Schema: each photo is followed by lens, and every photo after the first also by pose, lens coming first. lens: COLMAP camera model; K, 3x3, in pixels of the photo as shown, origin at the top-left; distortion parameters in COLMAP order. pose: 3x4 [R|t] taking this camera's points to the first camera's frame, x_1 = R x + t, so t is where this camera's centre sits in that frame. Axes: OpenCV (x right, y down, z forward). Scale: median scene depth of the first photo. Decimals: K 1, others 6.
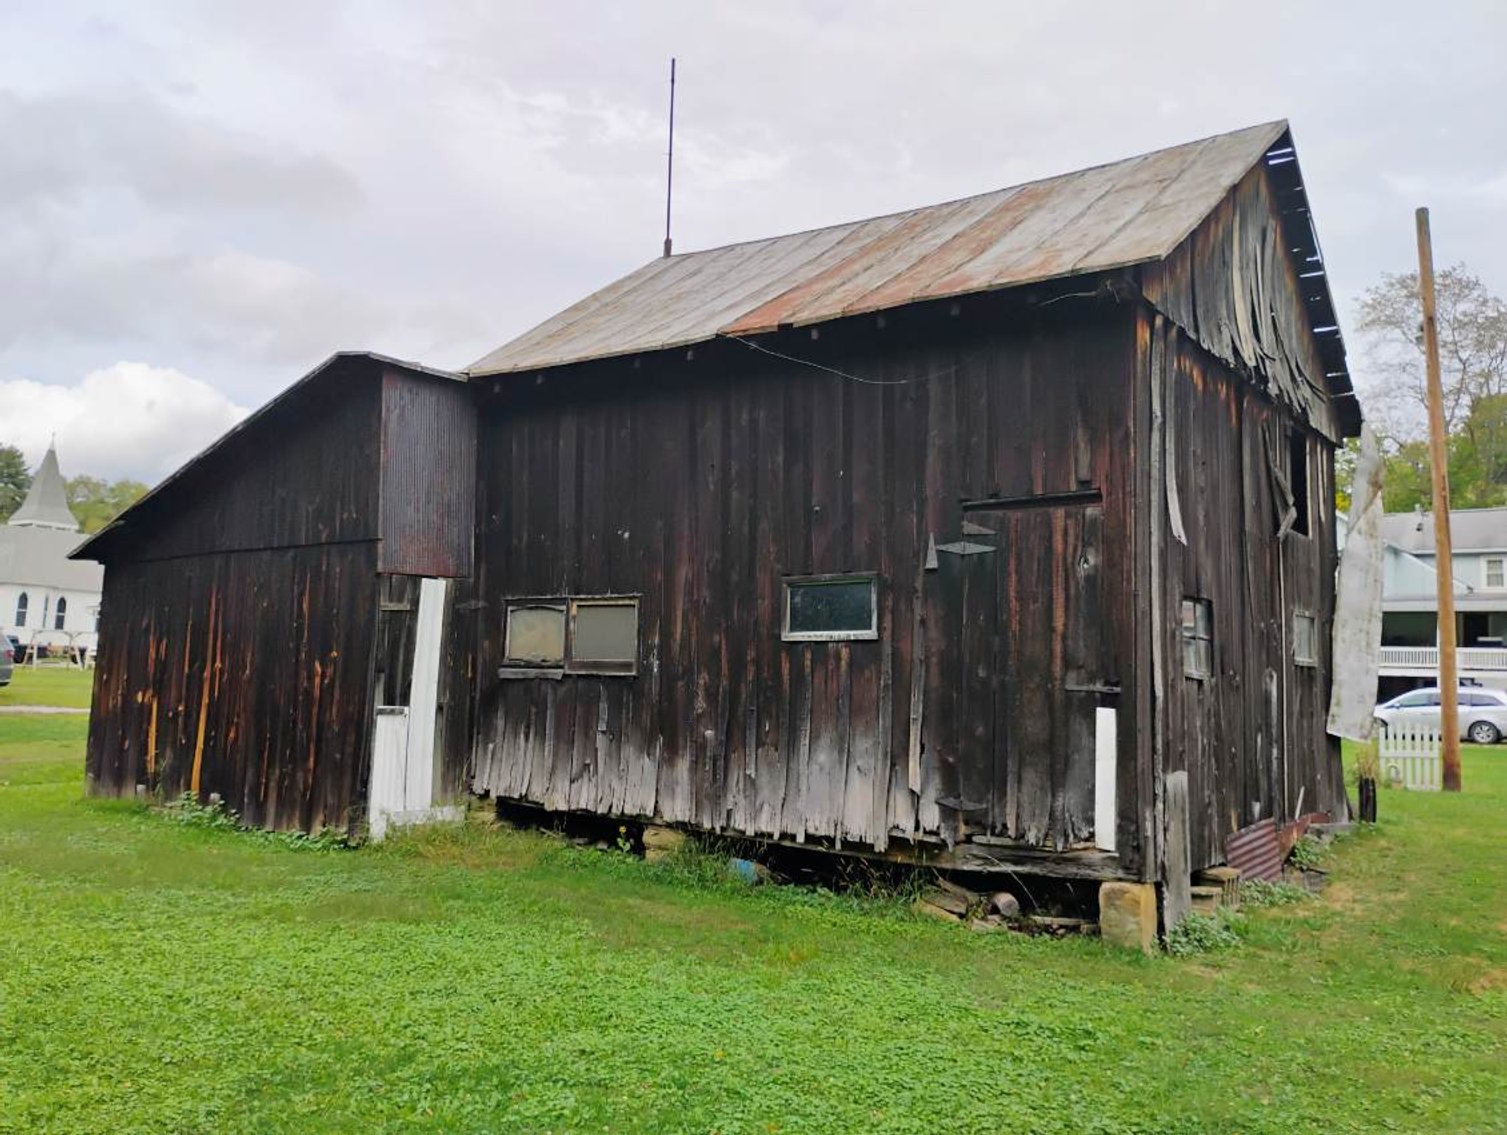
lens RADIAL K [[1160.8, 0, 745.8], [0, 1160.8, 569.6], [0, 0, 1]] dist [0.063327, -0.072332]
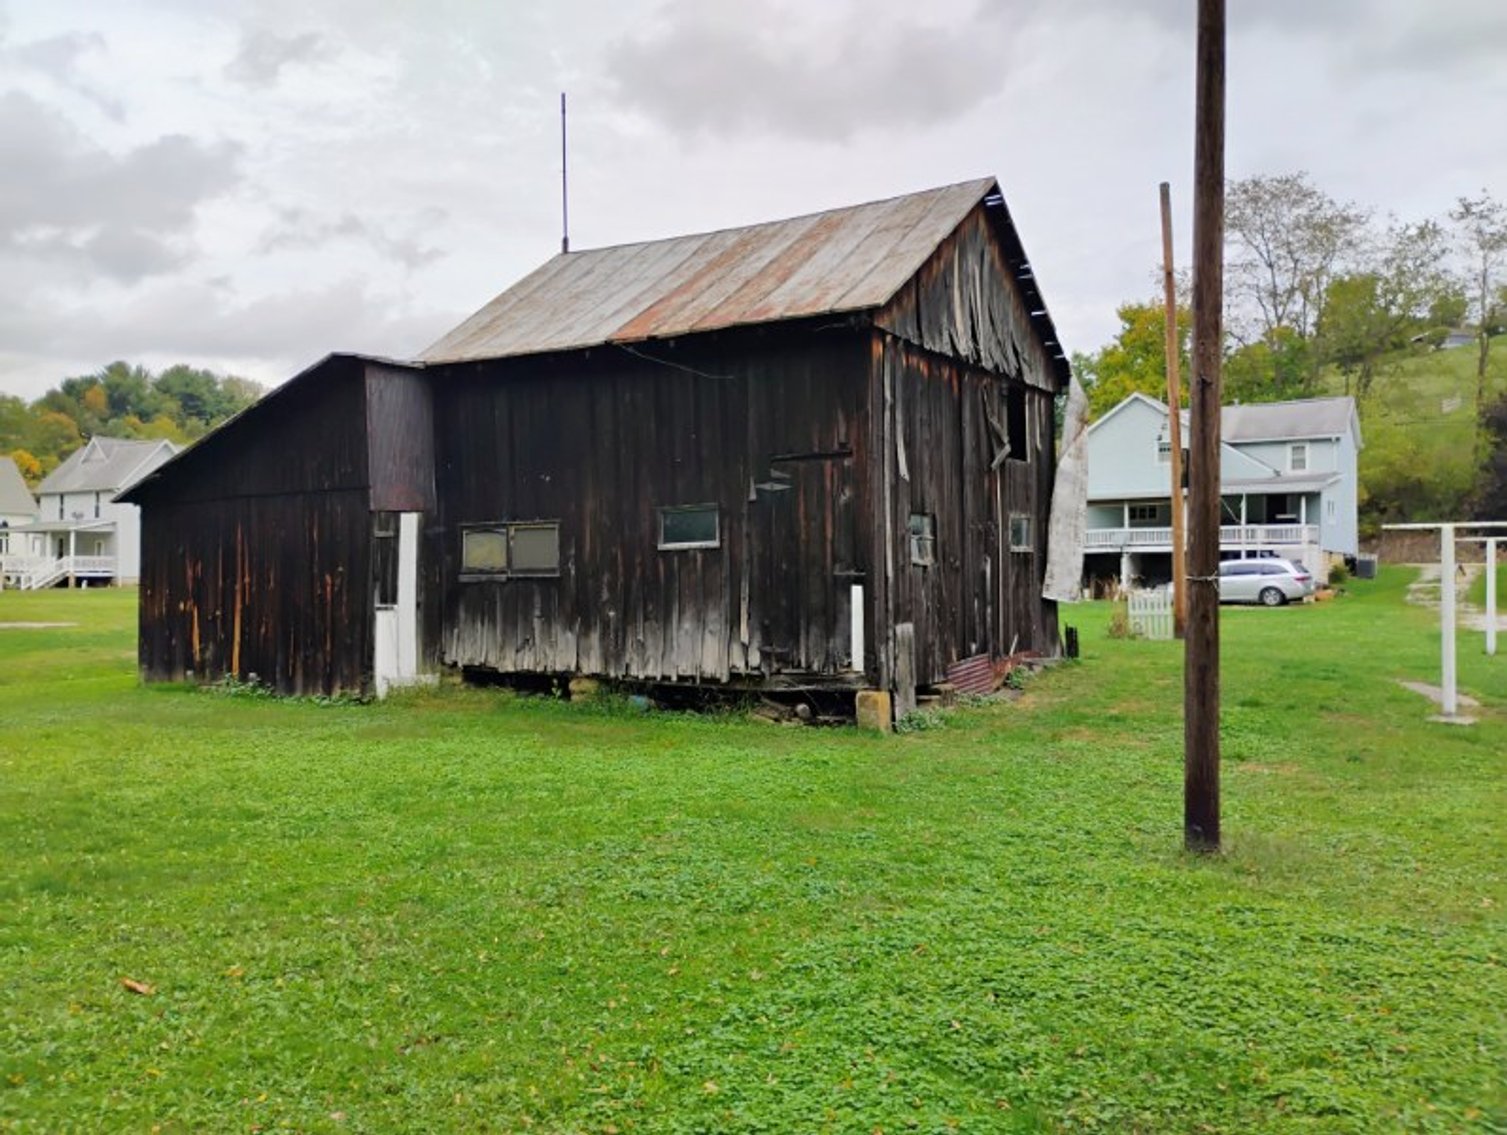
lens RADIAL K [[1160.8, 0, 745.8], [0, 1160.8, 569.6], [0, 0, 1]] dist [0.063327, -0.072332]
pose [[0.996216, -0.037410, 0.078453, 0.023358], [0.030187, 0.995365, 0.091313, -0.042804], [-0.081506, -0.088599, 0.992727, -0.454244]]
